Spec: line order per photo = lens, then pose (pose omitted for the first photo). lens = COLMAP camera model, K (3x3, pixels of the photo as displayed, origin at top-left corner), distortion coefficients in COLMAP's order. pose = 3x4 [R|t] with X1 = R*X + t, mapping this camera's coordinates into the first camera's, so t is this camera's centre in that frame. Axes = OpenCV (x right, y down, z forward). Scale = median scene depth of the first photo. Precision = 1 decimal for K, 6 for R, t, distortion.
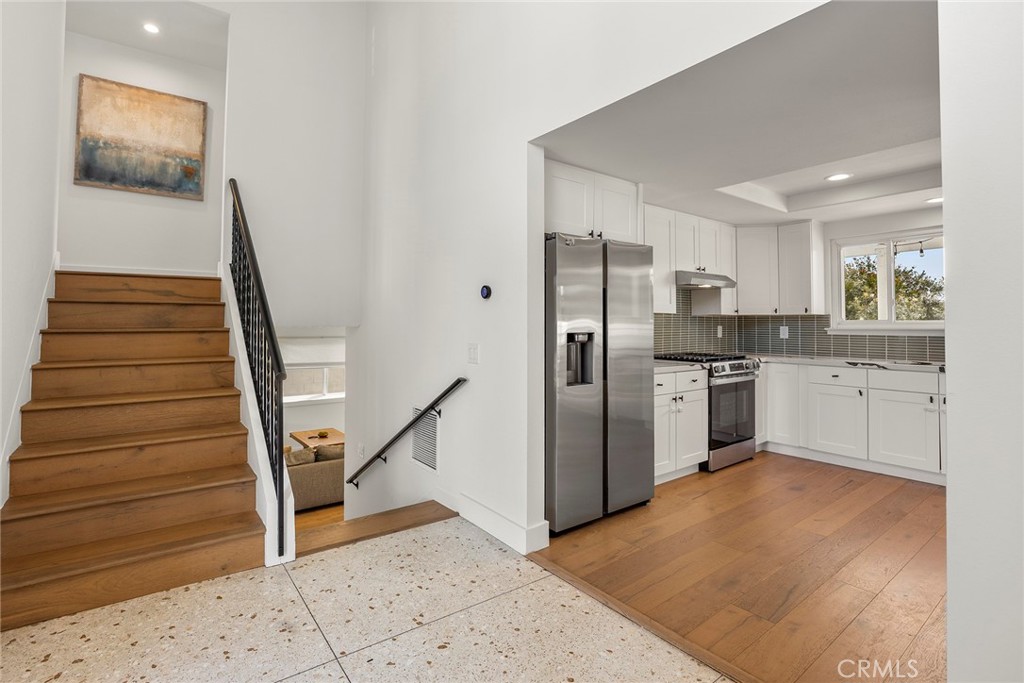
lens RADIAL K [[488.0, 0, 498.4], [0, 488.0, 313.8], [0, 0, 1]] dist [-0.014241, 0.000050]
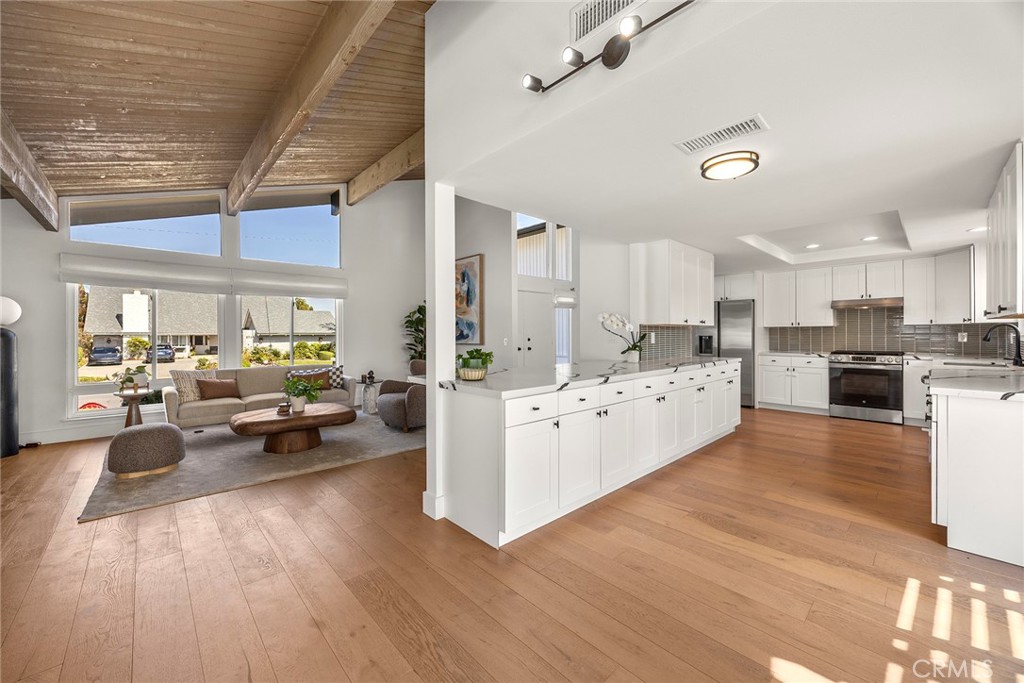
lens RADIAL K [[399.2, 0, 509.7], [0, 399.2, 333.3], [0, 0, 1]] dist [0.000103, 0.000090]
pose [[0.106325, -0.002752, -0.994328, 1.610993], [0.028766, 0.999586, 0.000310, -0.007160], [0.993915, -0.028636, 0.106360, -0.271739]]
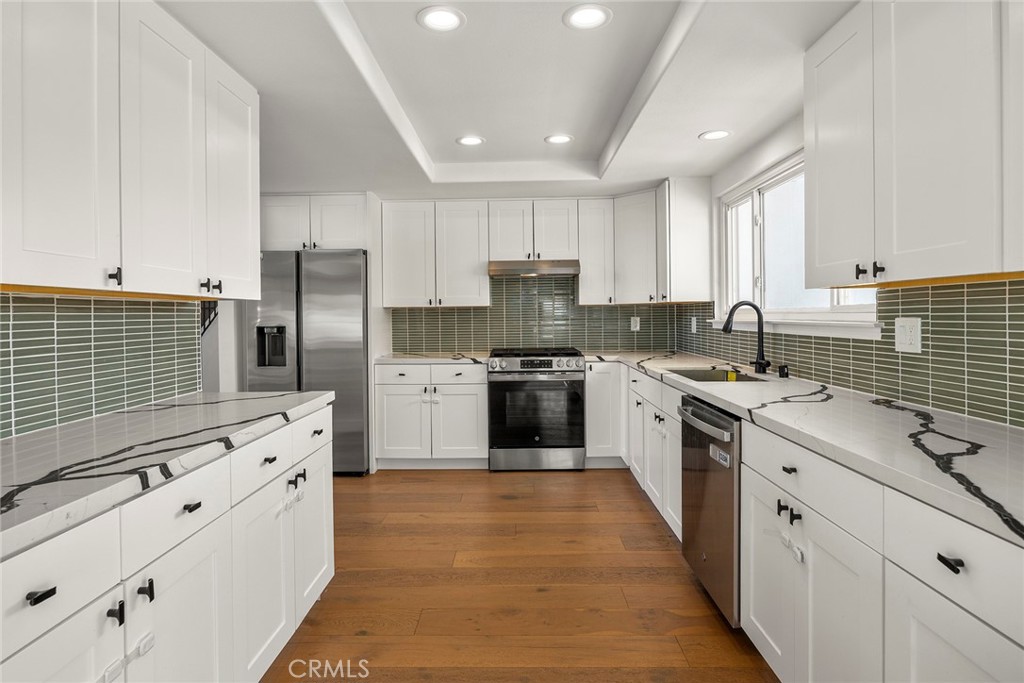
lens RADIAL K [[541.3, 0, 510.6], [0, 541.3, 324.1], [0, 0, 1]] dist [-0.014633, -0.000389]
pose [[0.791456, 0.001093, -0.611225, 1.034688], [0.025415, 0.999075, 0.034697, -0.000490], [0.610697, -0.042995, 0.790696, 0.175443]]
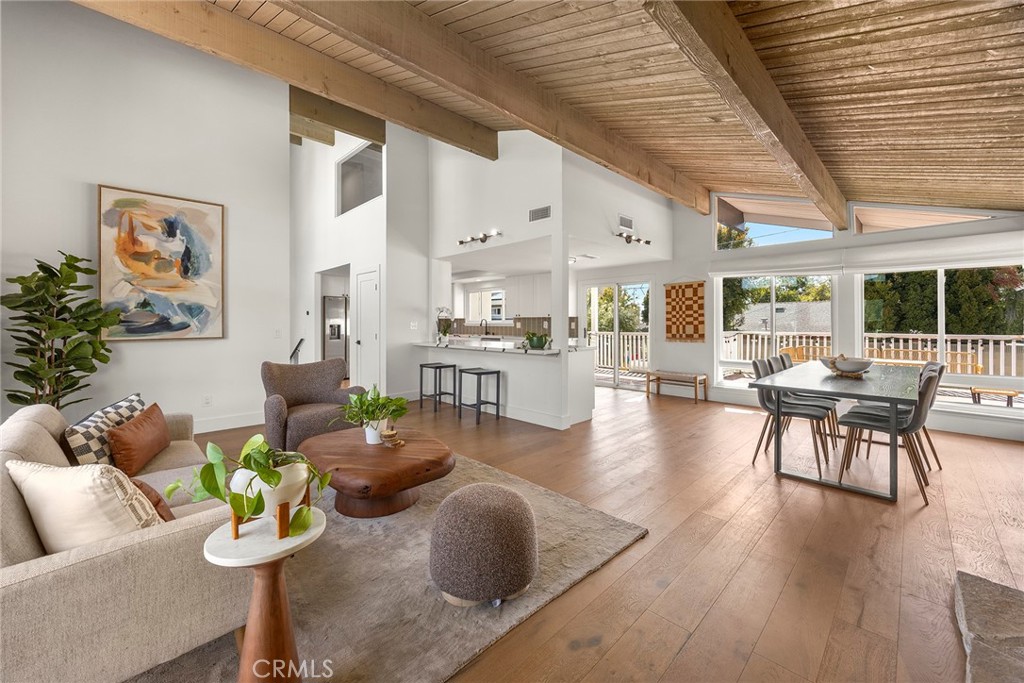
lens RADIAL K [[399.2, 0, 515.2], [0, 399.2, 321.3], [0, 0, 1]] dist [0.000103, 0.000090]
pose [[0.988716, -0.001711, 0.149789, 0.683329], [-0.001567, 0.999762, 0.021767, -0.034228], [-0.149791, -0.021756, 0.988478, -1.362242]]
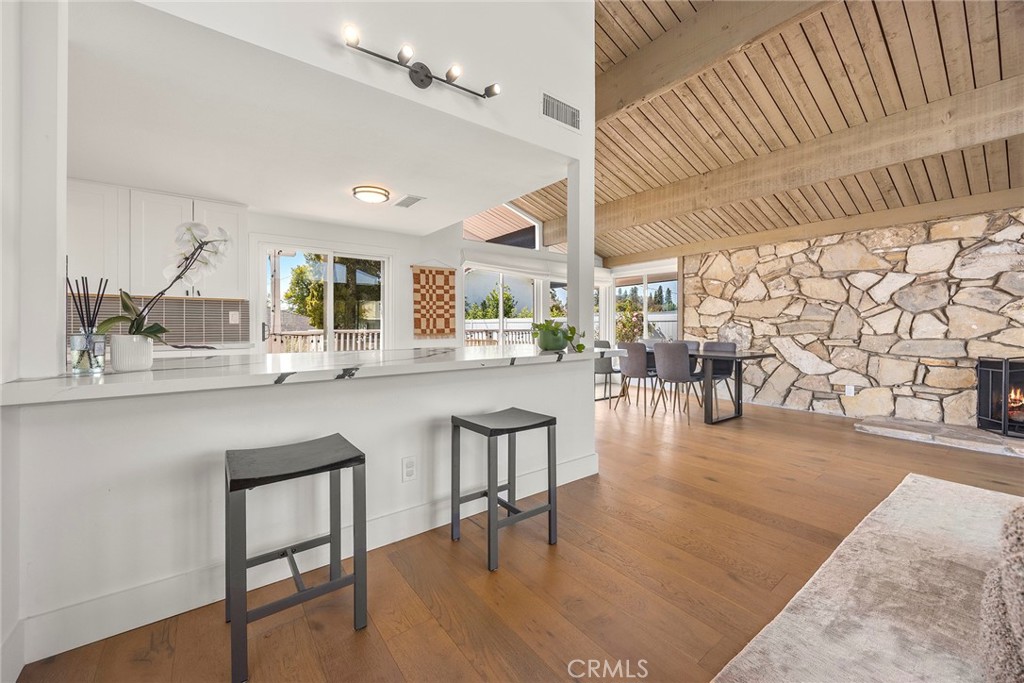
lens RADIAL K [[399.2, 0, 514.1], [0, 399.2, 327.4], [0, 0, 1]] dist [0.000103, 0.000090]
pose [[-0.020184, -0.005654, 0.999780, 0.283304], [-0.023536, 0.999710, 0.005179, 0.028151], [-0.999519, -0.023427, -0.020311, -0.188468]]
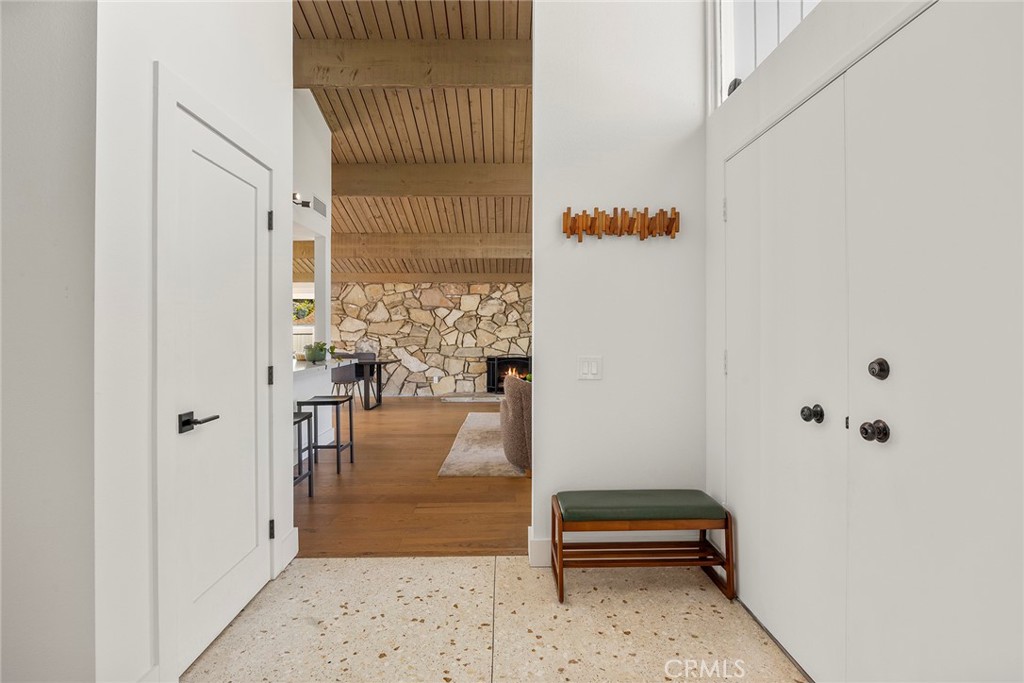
lens RADIAL K [[488.0, 0, 510.9], [0, 488.0, 338.6], [0, 0, 1]] dist [-0.014241, 0.000050]
pose [[-0.814963, -0.005301, 0.579489, -0.170816], [-0.014023, 0.999846, -0.010575, 0.019364], [-0.579344, -0.016745, -0.814911, 0.440661]]
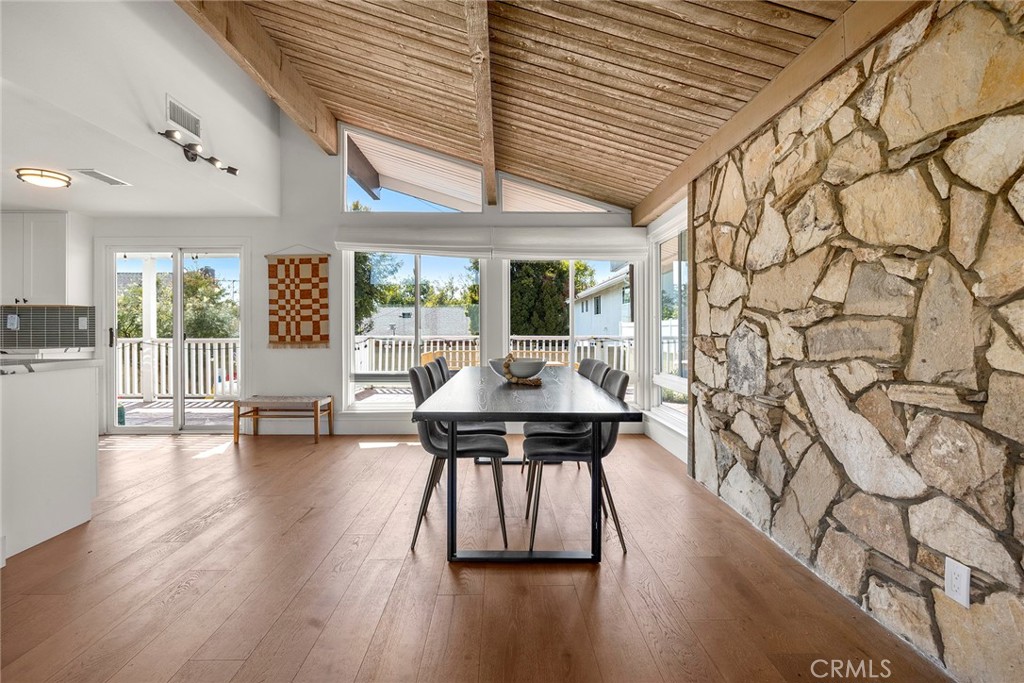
lens RADIAL K [[488.0, 0, 512.4], [0, 488.0, 332.8], [0, 0, 1]] dist [-0.014241, 0.000050]
pose [[0.577602, -0.005708, 0.816299, 0.883976], [-0.019264, 0.999602, 0.020620, 0.005041], [-0.816091, -0.027635, 0.577262, -1.061670]]
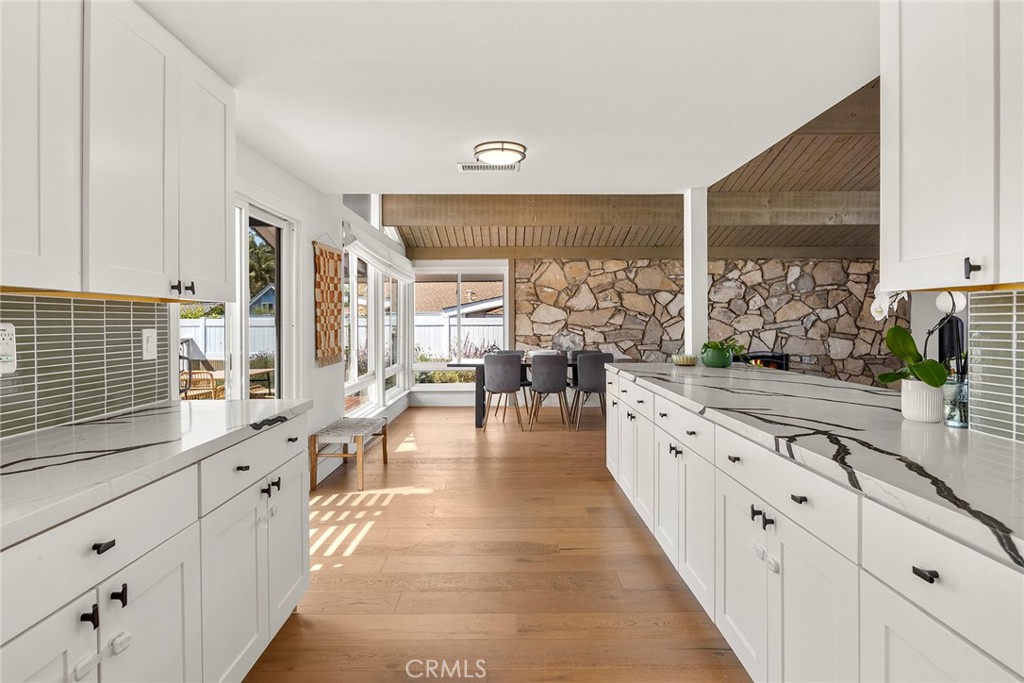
lens RADIAL K [[541.3, 0, 511.9], [0, 541.3, 328.4], [0, 0, 1]] dist [-0.014633, -0.000389]
pose [[-0.809384, -0.004856, 0.587259, 0.659725], [-0.011695, 0.999901, -0.007851, 0.010824], [-0.587163, -0.013222, -0.809361, 0.660663]]
